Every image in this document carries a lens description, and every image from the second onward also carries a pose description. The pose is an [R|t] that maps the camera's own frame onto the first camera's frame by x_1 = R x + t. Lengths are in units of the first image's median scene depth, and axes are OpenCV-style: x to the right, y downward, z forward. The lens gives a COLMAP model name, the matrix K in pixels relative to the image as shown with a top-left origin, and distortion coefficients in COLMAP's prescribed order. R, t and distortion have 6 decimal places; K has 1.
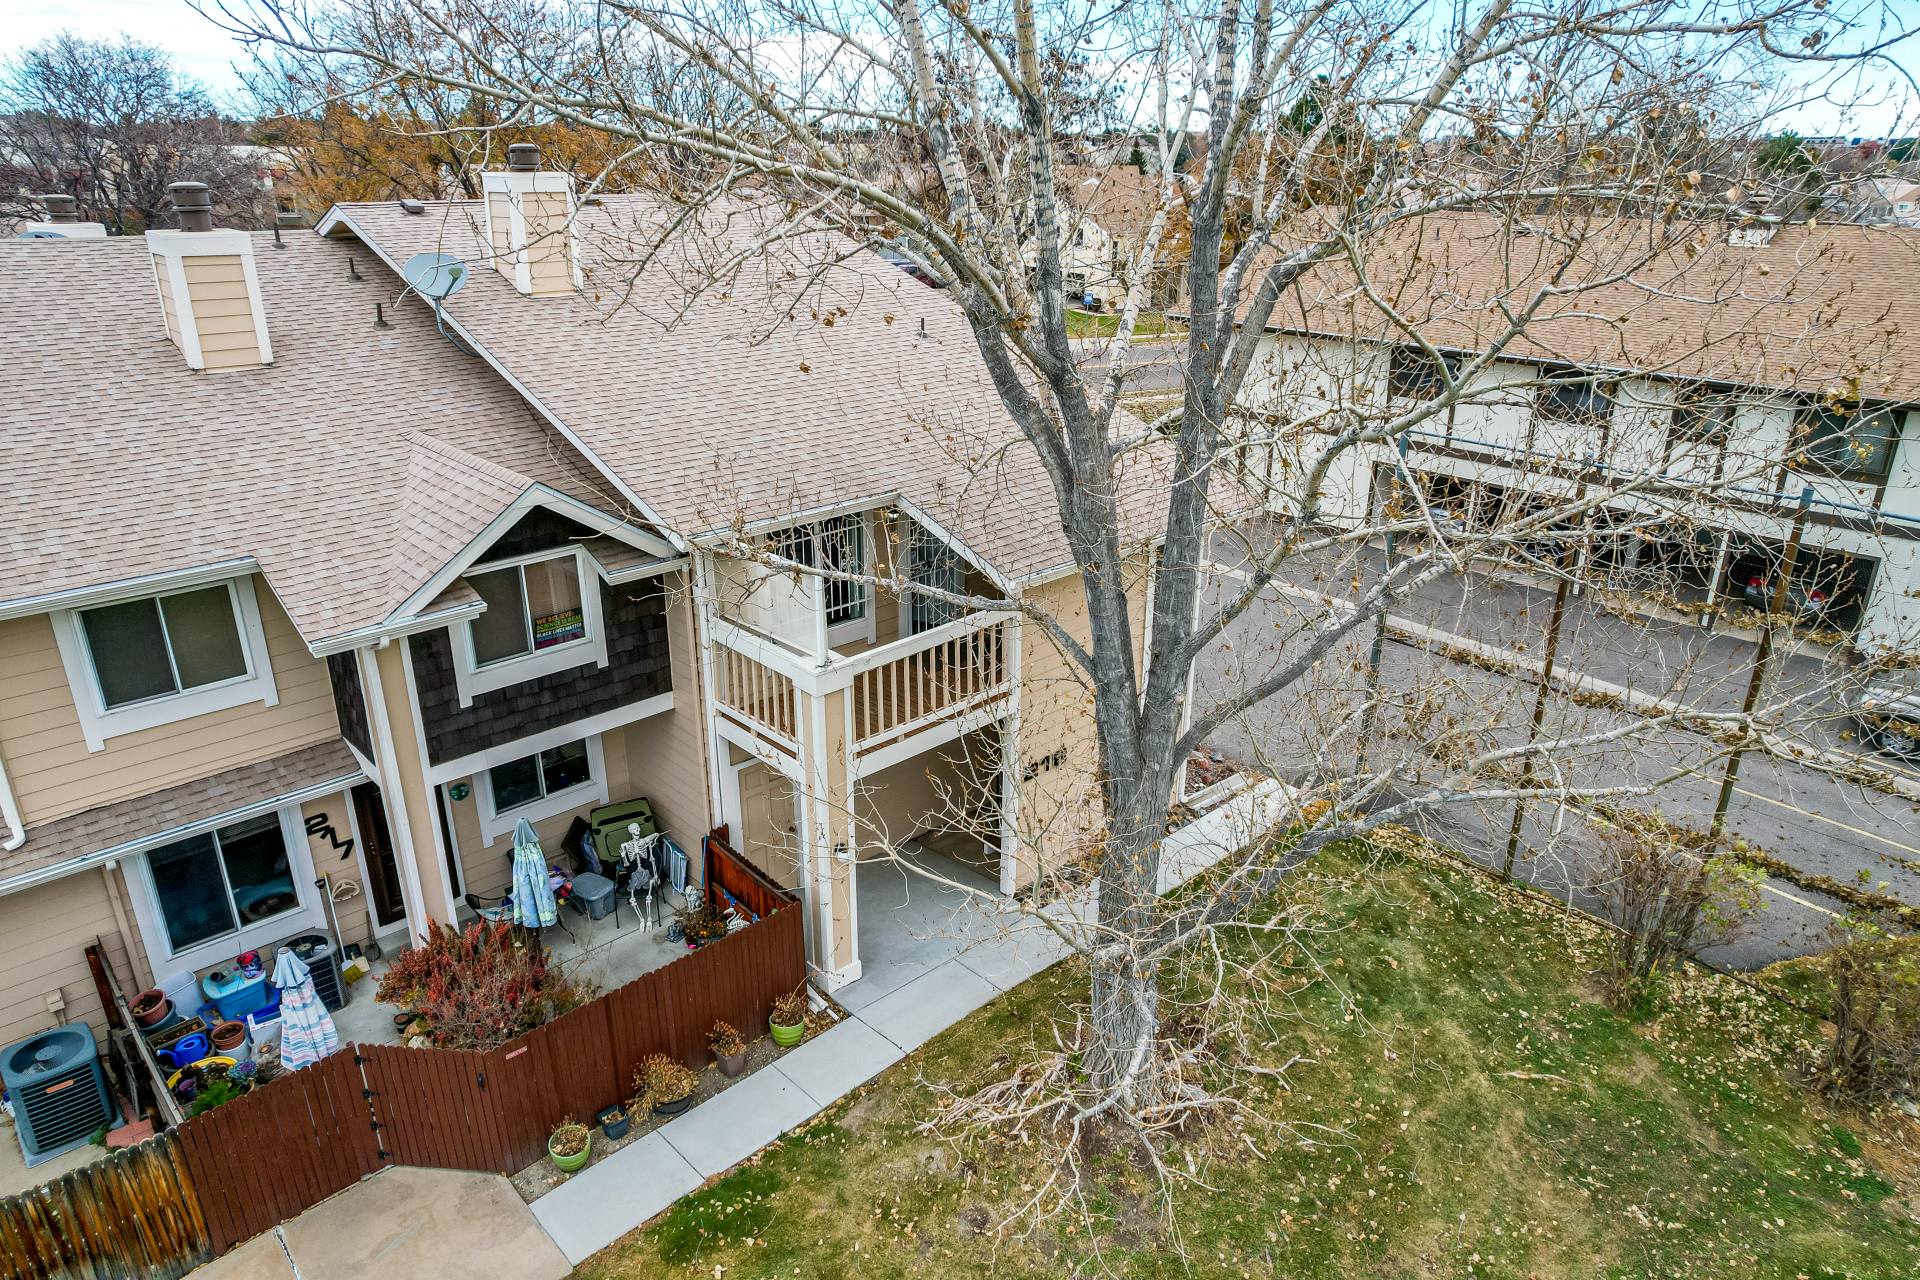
lens RADIAL K [[1223.2, 0, 960.0], [0, 1223.2, 640.0], [0, 0, 1]] dist [-0.064914, 0.052541]
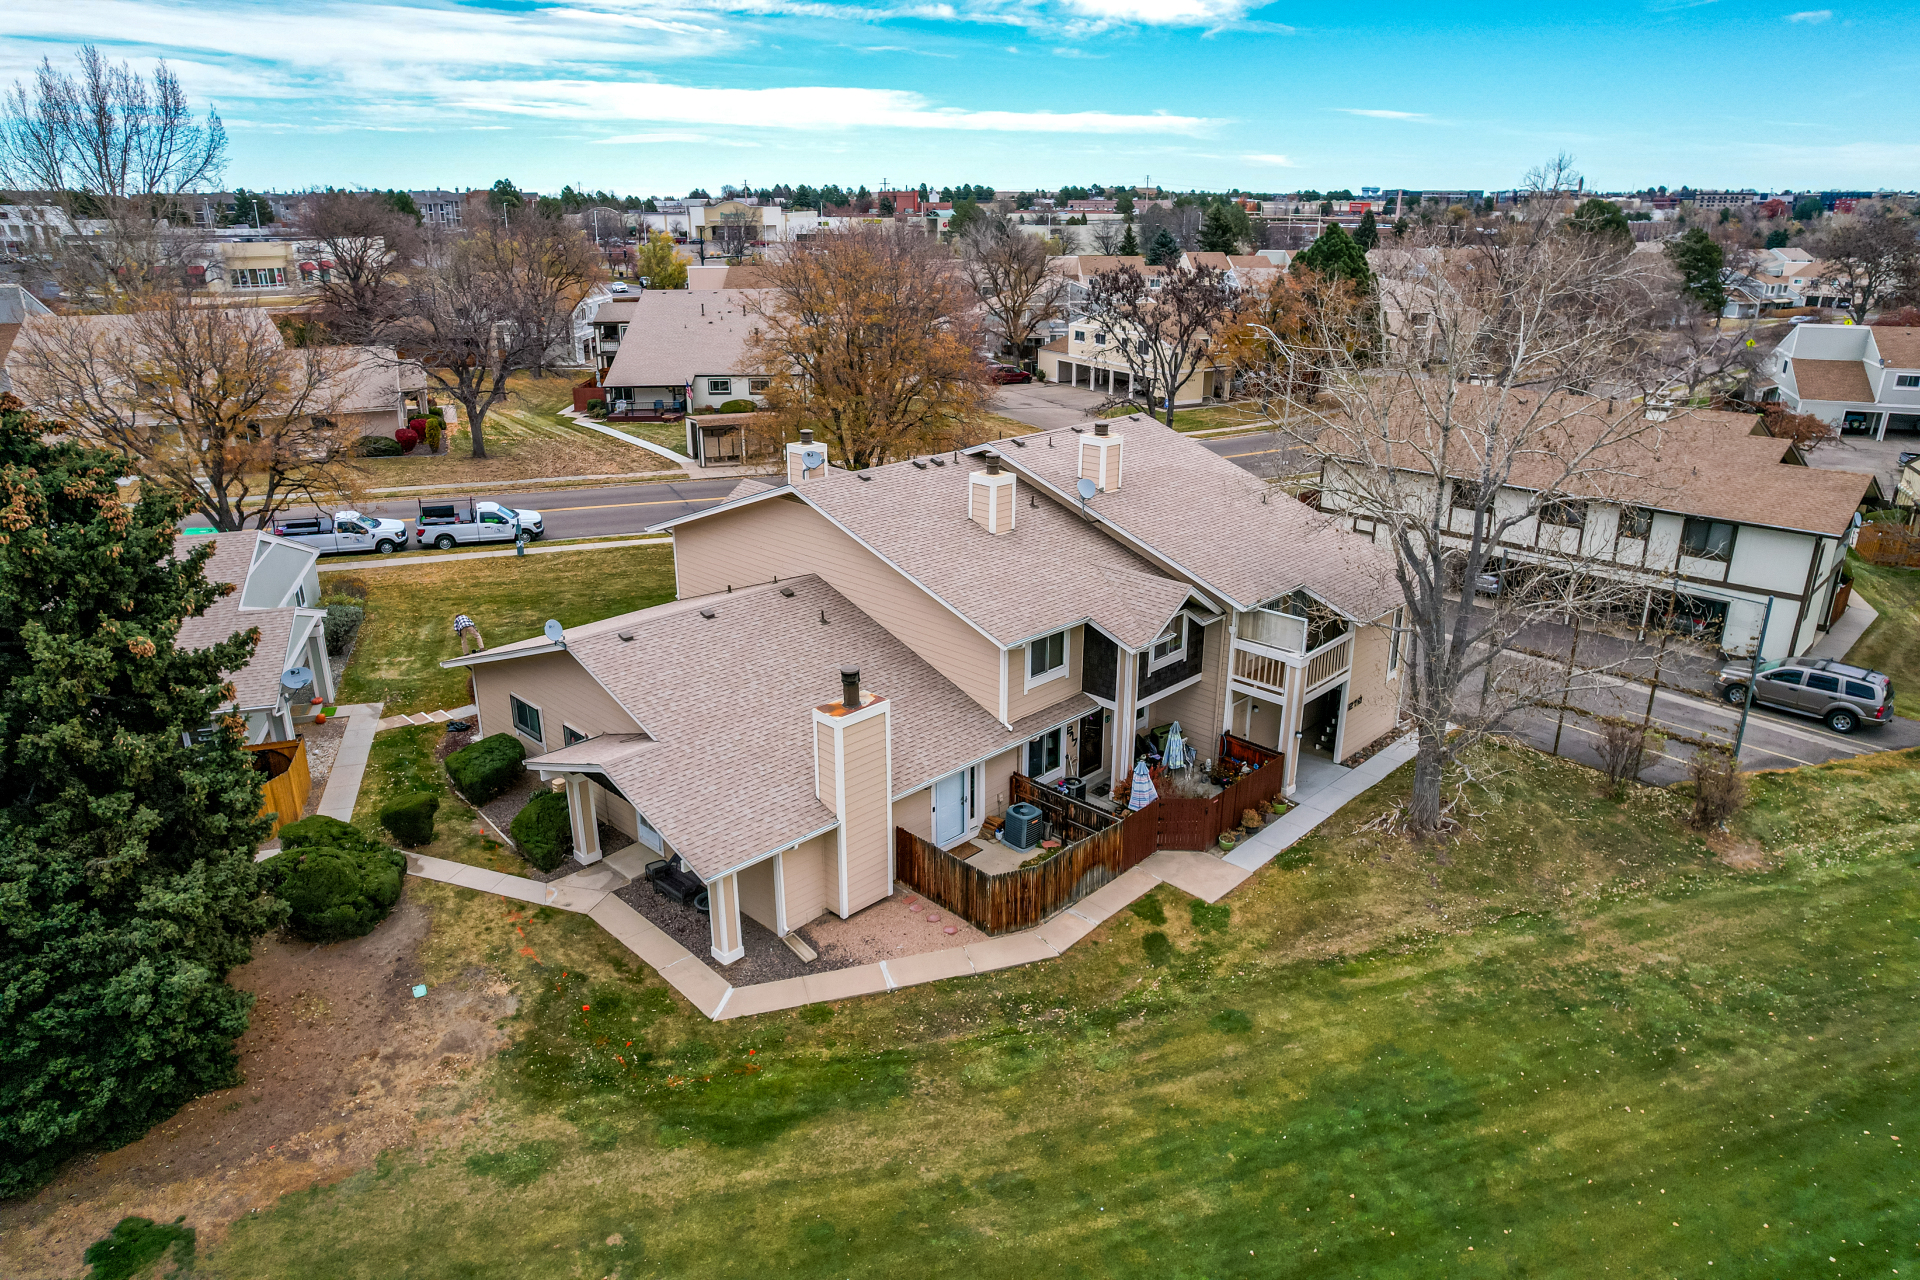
lens RADIAL K [[1223.2, 0, 960.0], [0, 1223.2, 640.0], [0, 0, 1]] dist [-0.064914, 0.052541]
pose [[0.999125, -0.014785, 0.039127, -0.831556], [0.015974, 0.999415, -0.030243, 0.046547], [-0.038657, 0.030841, 0.998776, -1.351666]]
